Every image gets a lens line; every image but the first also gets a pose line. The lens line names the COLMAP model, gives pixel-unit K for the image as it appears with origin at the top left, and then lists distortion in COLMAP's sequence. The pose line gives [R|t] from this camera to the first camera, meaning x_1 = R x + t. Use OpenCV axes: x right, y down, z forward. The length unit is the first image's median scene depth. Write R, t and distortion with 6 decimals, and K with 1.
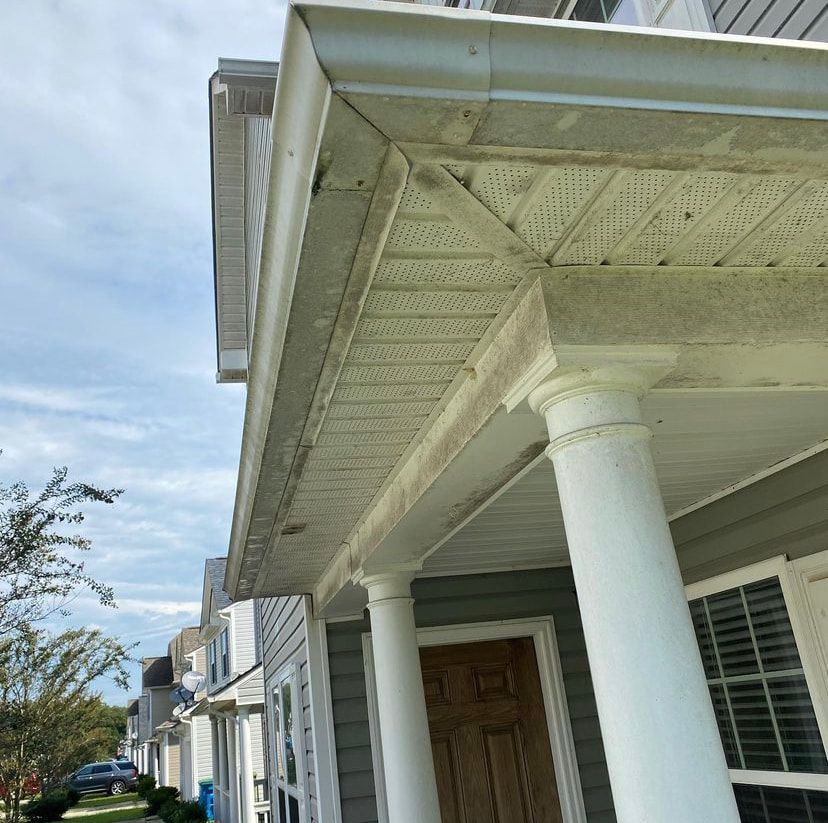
lens RADIAL K [[844.5, 0, 415.5], [0, 844.5, 435.4], [0, 0, 1]] dist [0.005864, -0.022354]
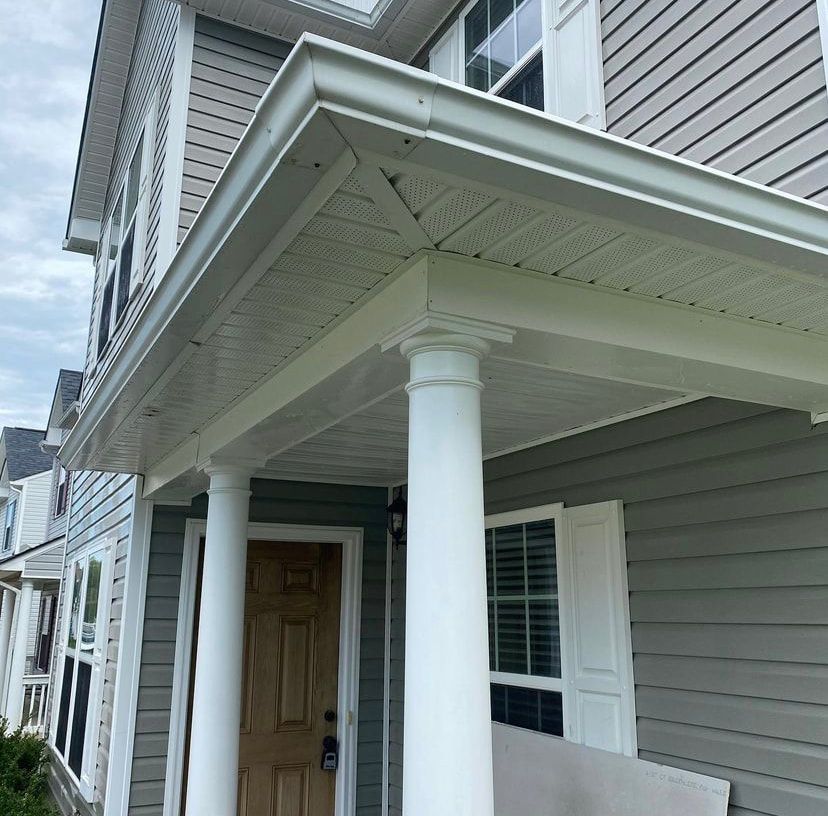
lens RADIAL K [[844.5, 0, 415.5], [0, 844.5, 431.9], [0, 0, 1]] dist [0.005864, -0.022354]
pose [[0.961593, 0.172960, 0.213131, -0.043872], [-0.191166, 0.979210, 0.067843, -0.002173], [-0.196966, -0.105980, 0.974665, -0.129790]]
